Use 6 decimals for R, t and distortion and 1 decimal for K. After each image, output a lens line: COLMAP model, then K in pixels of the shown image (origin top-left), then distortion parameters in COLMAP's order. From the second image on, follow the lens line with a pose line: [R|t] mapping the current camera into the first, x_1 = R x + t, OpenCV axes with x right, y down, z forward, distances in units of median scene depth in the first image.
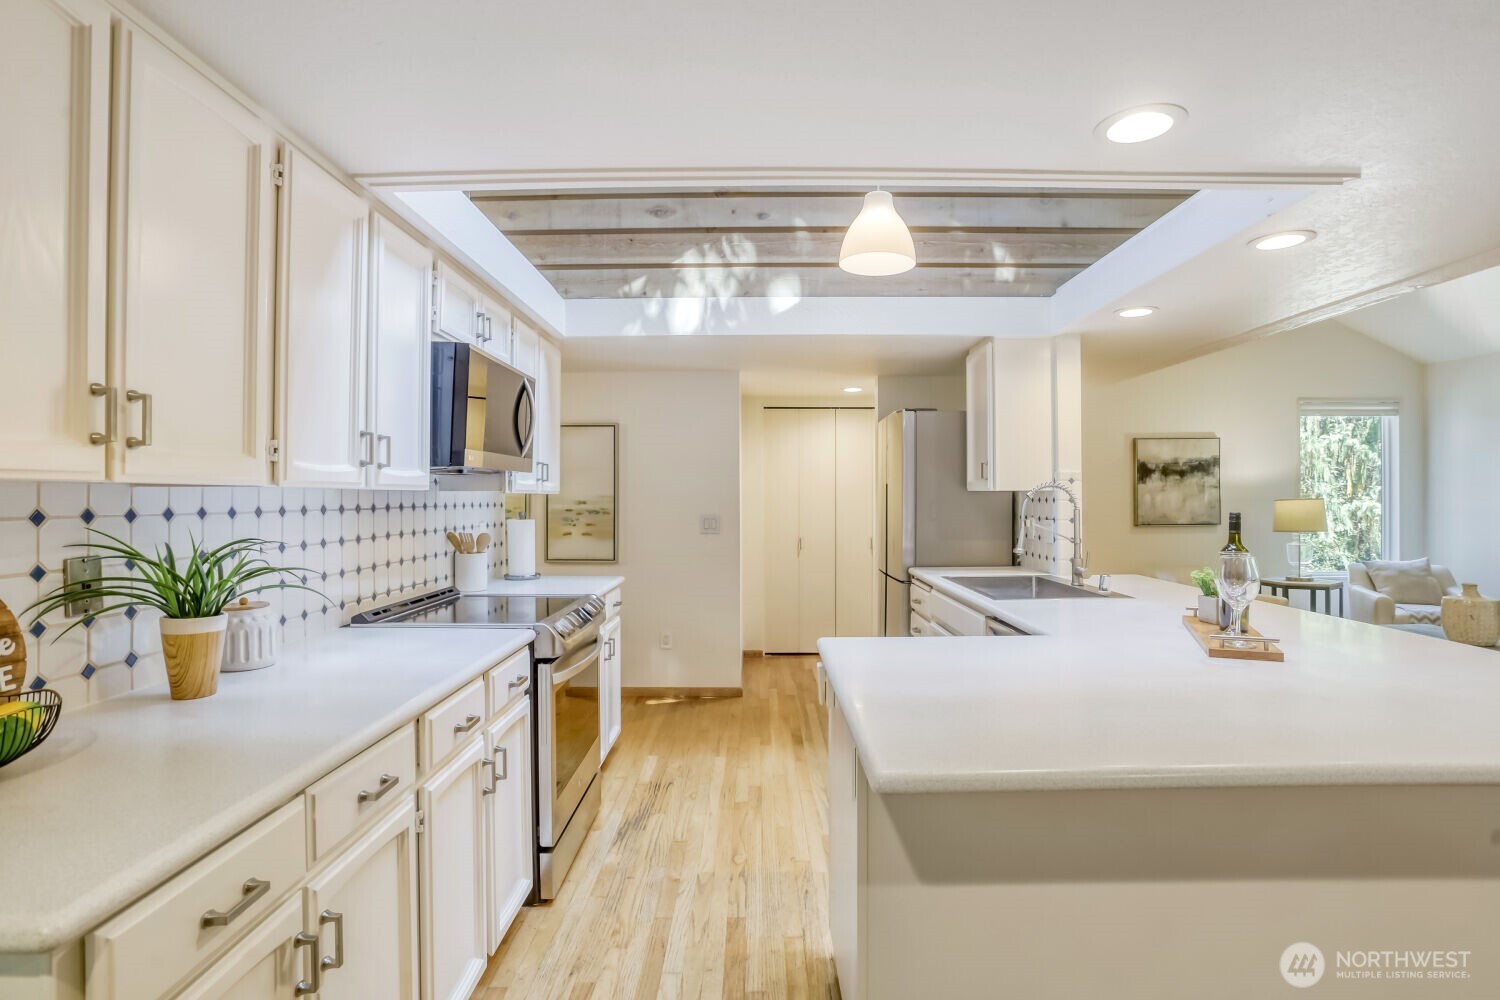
lens RADIAL K [[720.0, 0, 747.6], [0, 720.0, 492.4], [0, 0, 1]] dist [-0.018477, 0.003292]
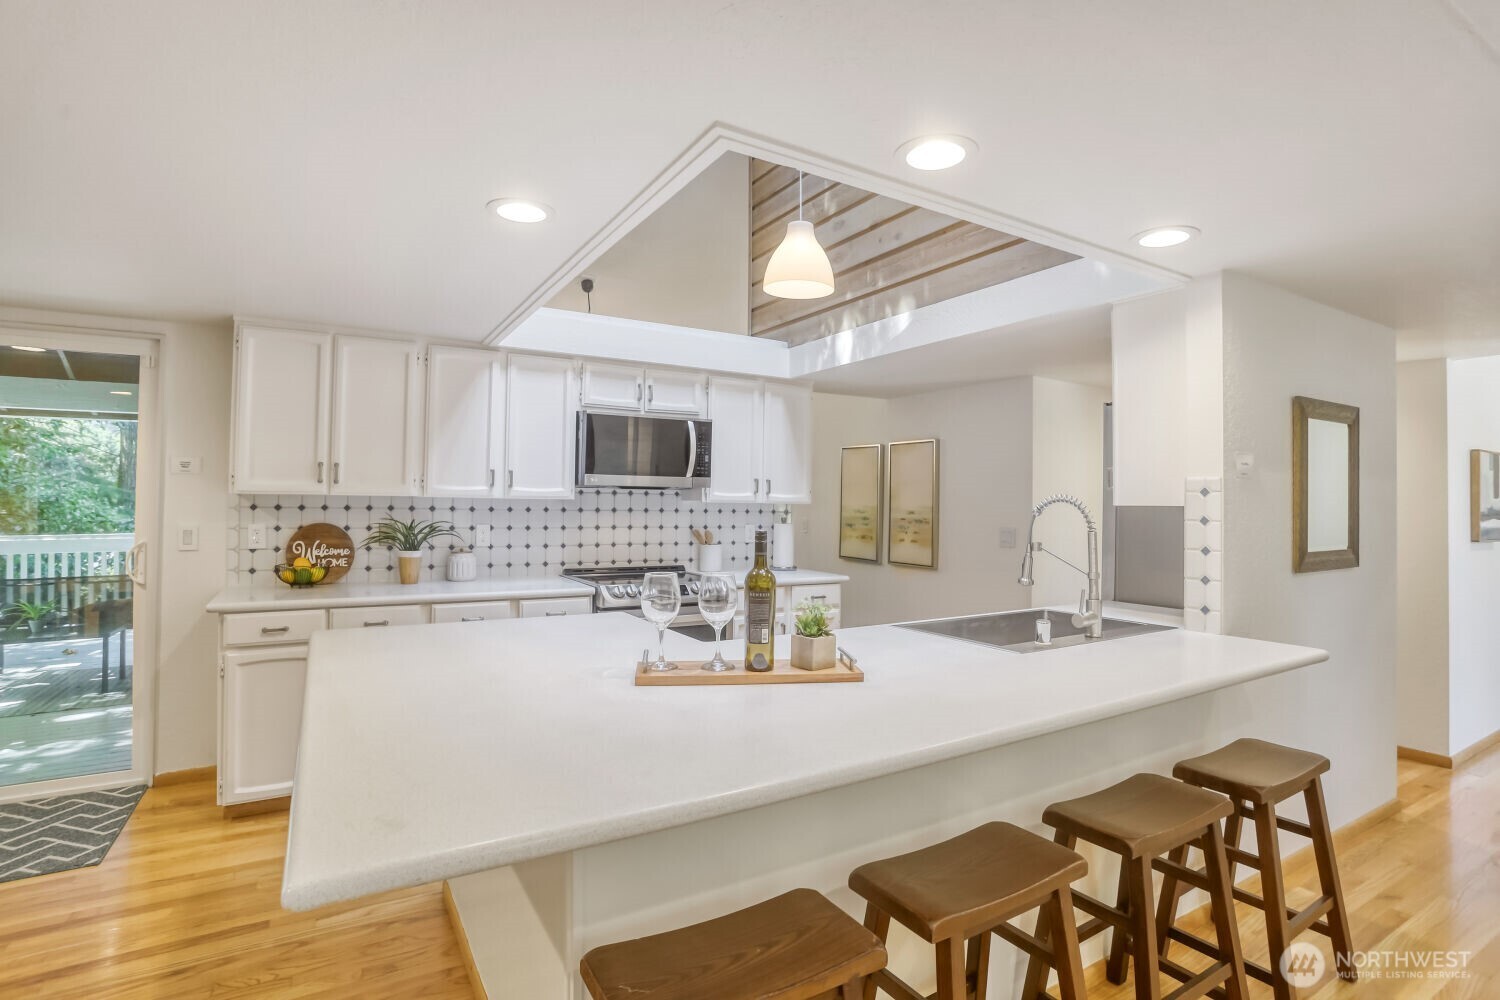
lens RADIAL K [[725.2, 0, 750.1], [0, 725.2, 489.8], [0, 0, 1]] dist [-0.002228, -0.000218]
pose [[0.528944, -0.000706, -0.848656, 0.787818], [-0.012397, 0.999887, -0.008559, -0.010571], [0.848566, 0.015048, 0.528876, 0.275482]]
